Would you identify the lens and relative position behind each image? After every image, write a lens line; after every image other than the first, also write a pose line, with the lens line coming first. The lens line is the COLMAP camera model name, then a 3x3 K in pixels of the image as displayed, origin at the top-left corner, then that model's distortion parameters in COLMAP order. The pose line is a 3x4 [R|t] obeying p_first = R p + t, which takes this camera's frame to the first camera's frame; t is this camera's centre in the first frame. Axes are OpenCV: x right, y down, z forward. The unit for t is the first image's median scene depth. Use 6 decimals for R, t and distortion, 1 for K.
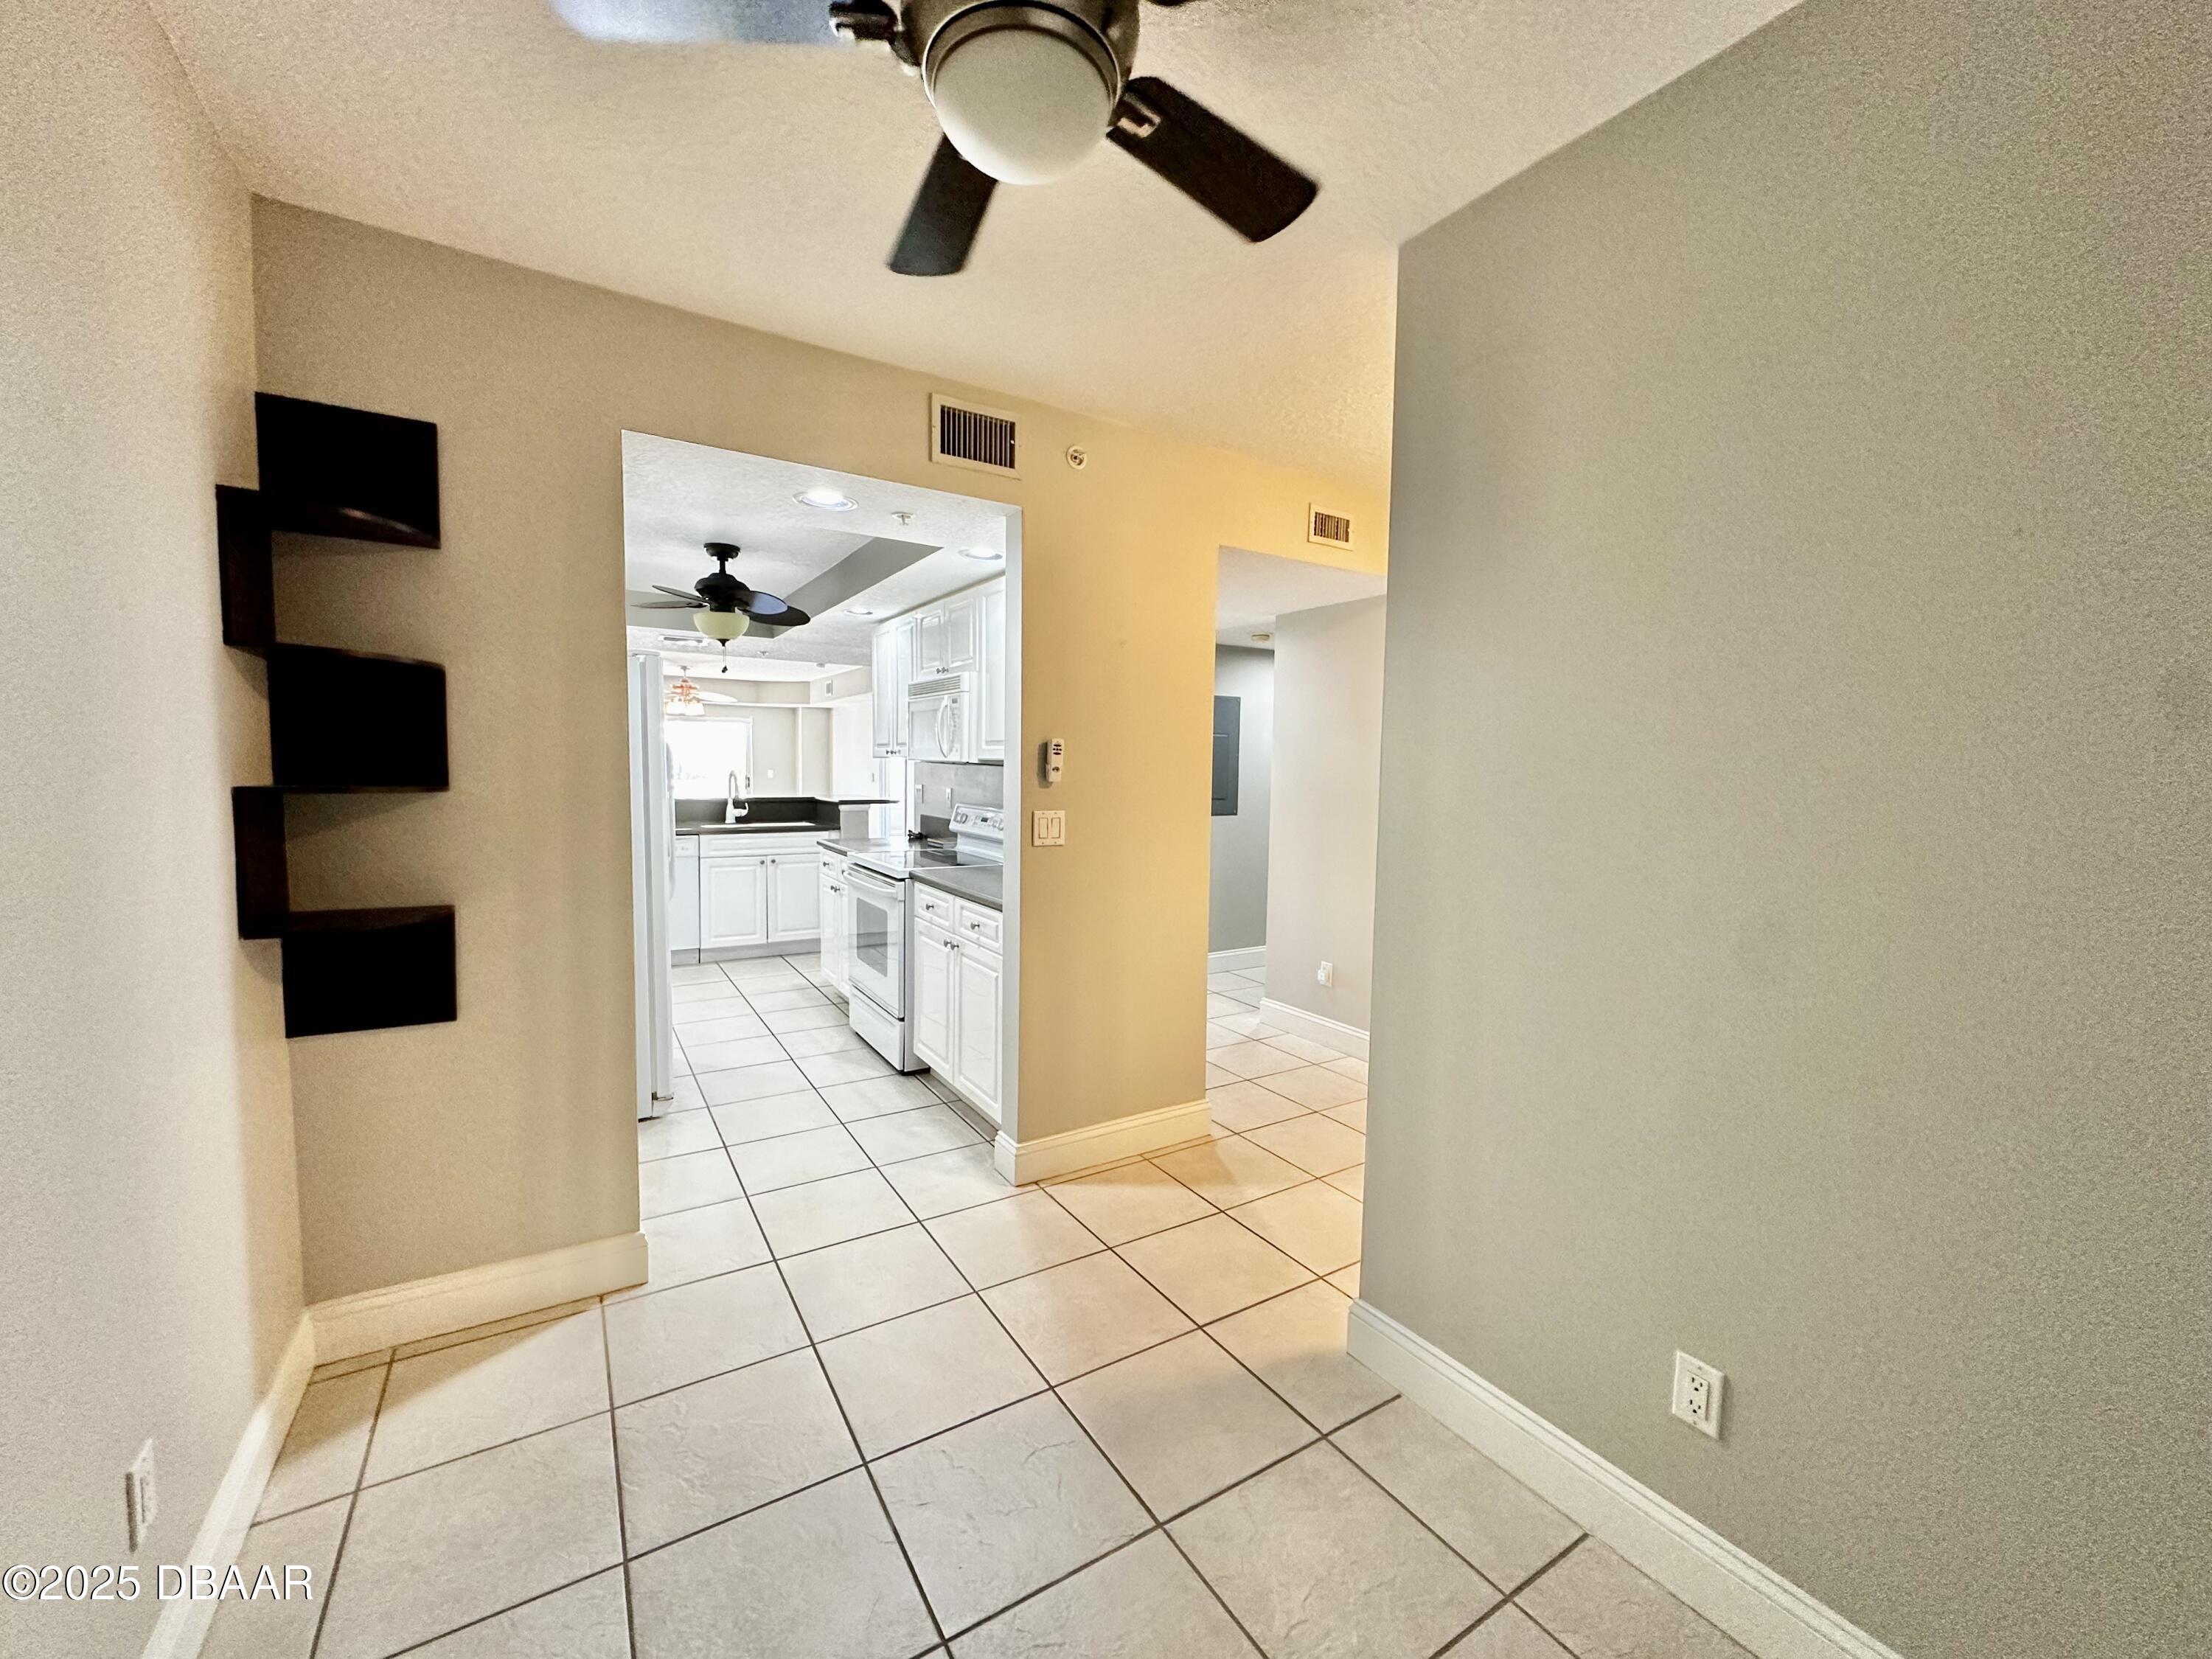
lens RADIAL K [[880.5, 0, 1104.5], [0, 880.5, 829.8], [0, 0, 1]] dist [-0.002451, 0.000068]
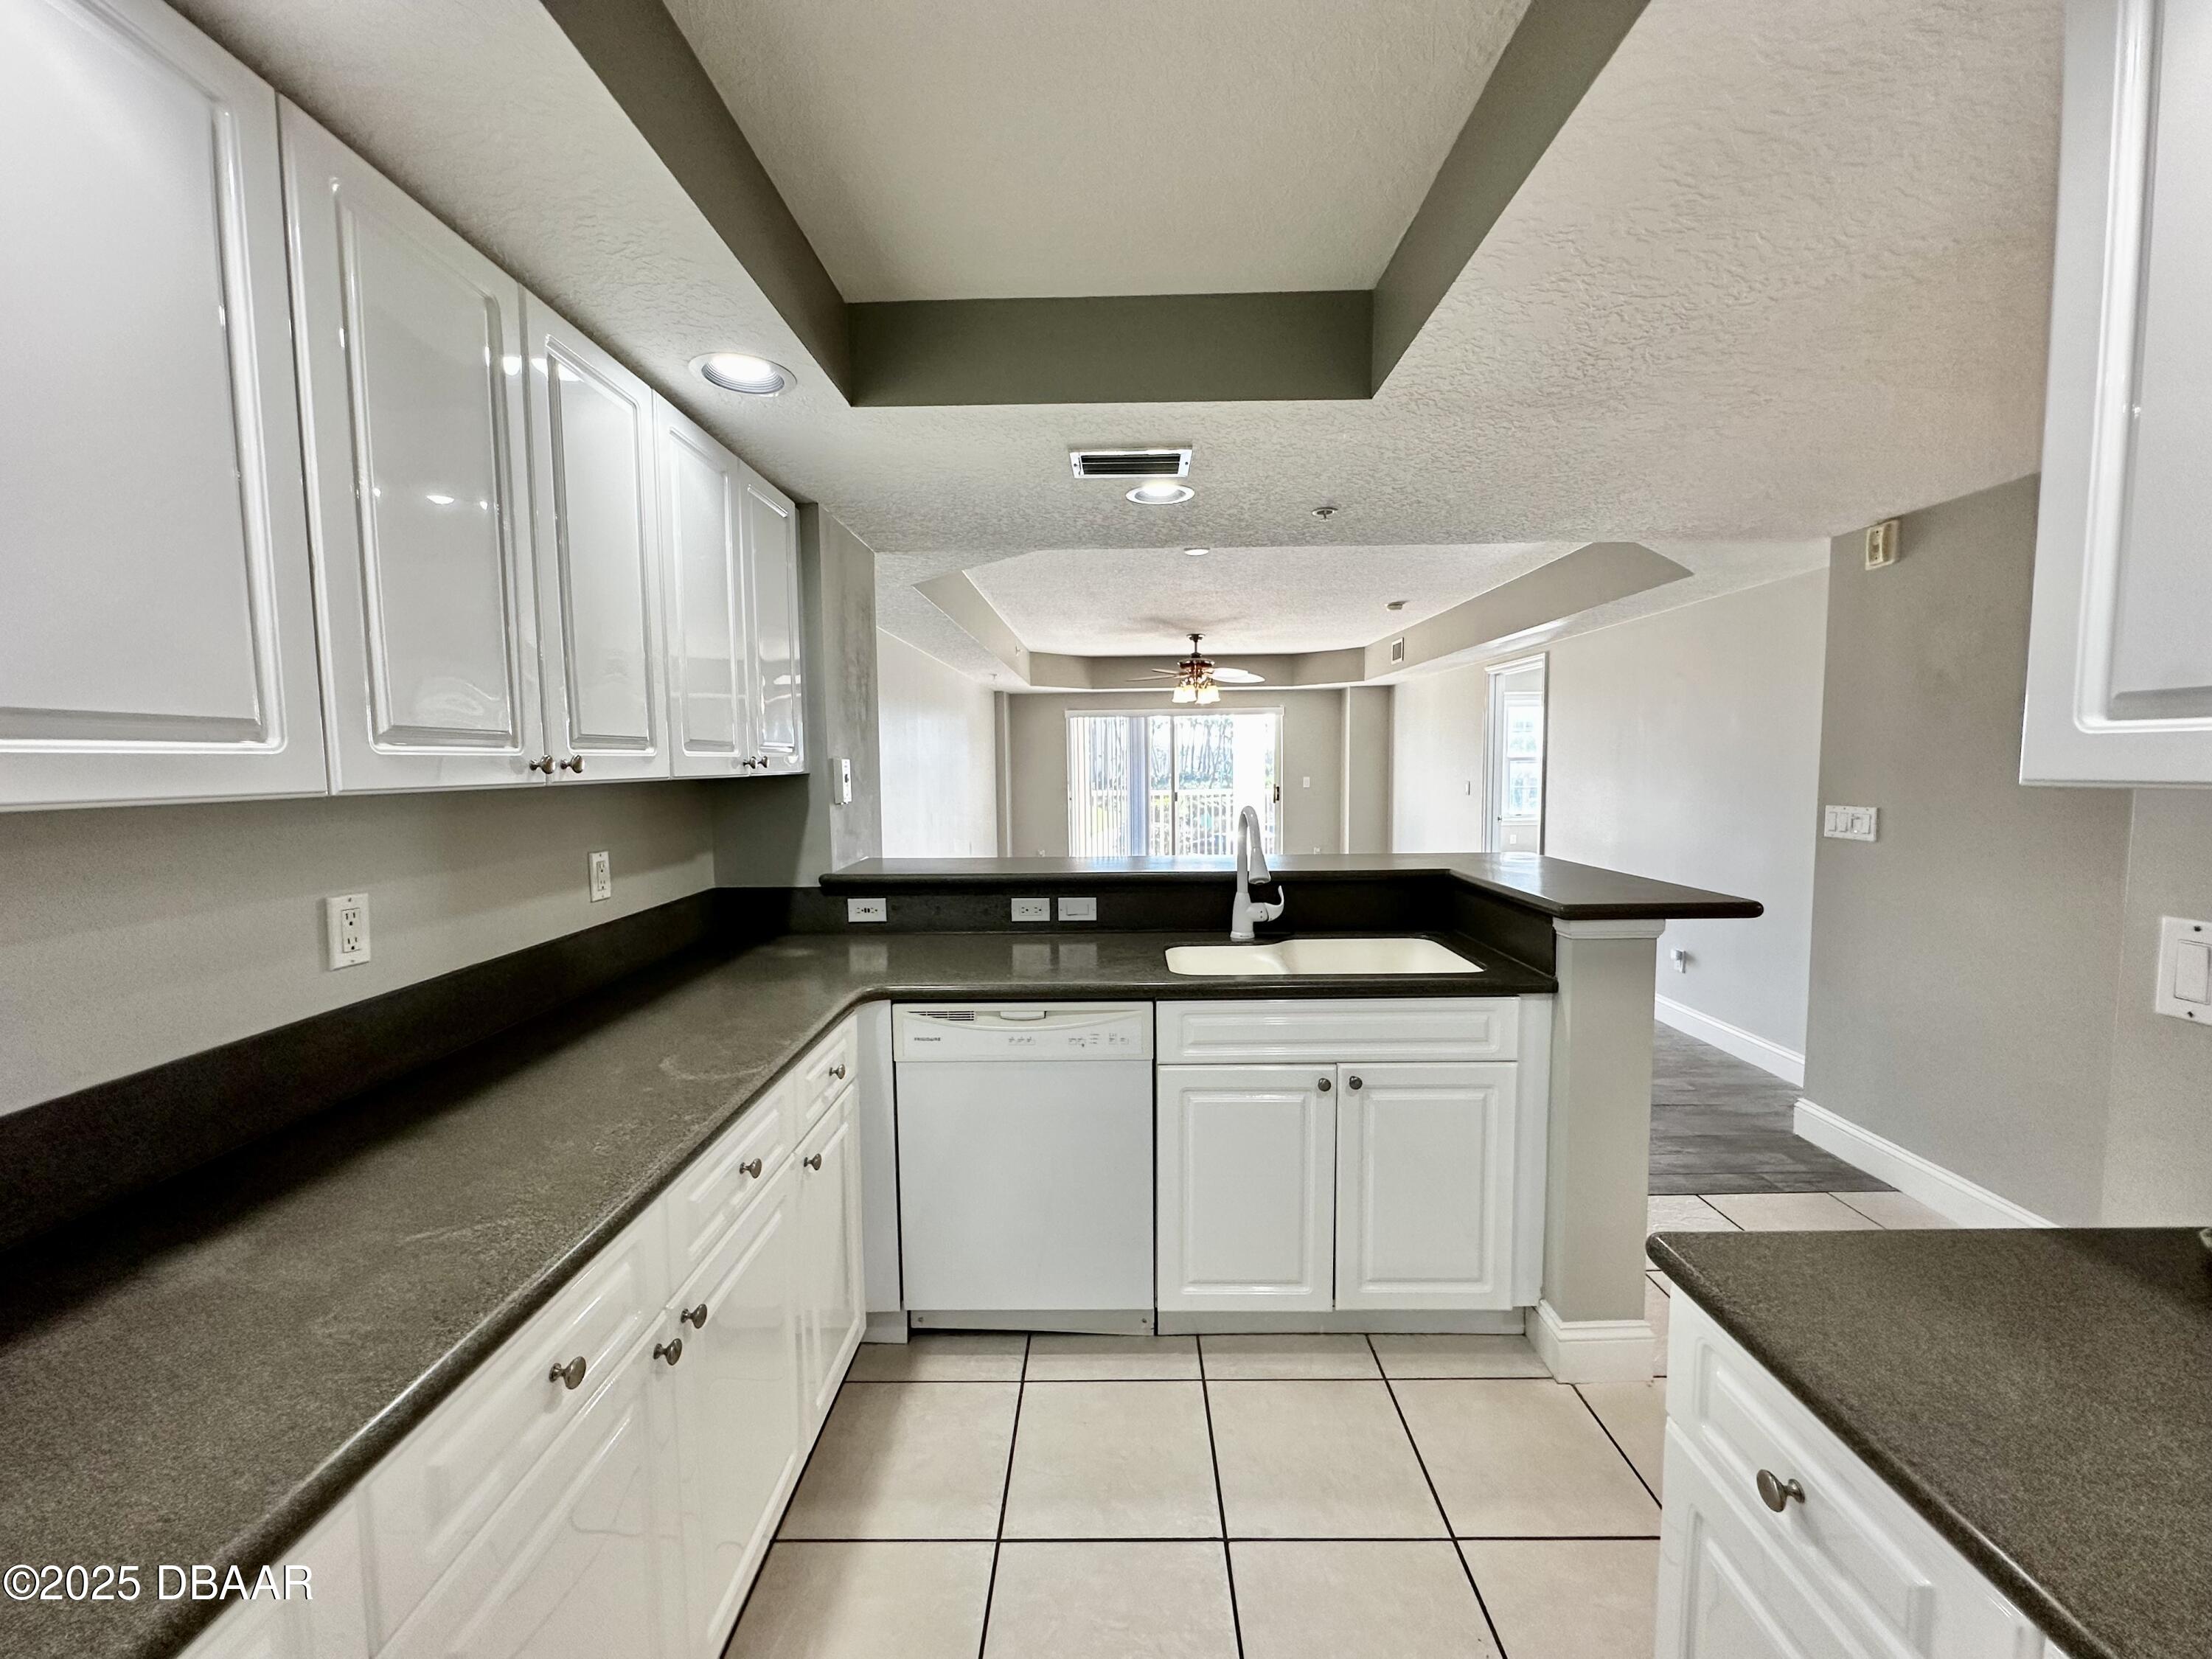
lens RADIAL K [[880.5, 0, 1104.5], [0, 880.5, 829.8], [0, 0, 1]] dist [-0.002451, 0.000068]
pose [[0.839022, 0.016937, -0.543834, -0.350538], [-0.014191, 0.999857, 0.009245, -0.080360], [0.543912, -0.000039, 0.839142, 0.846548]]
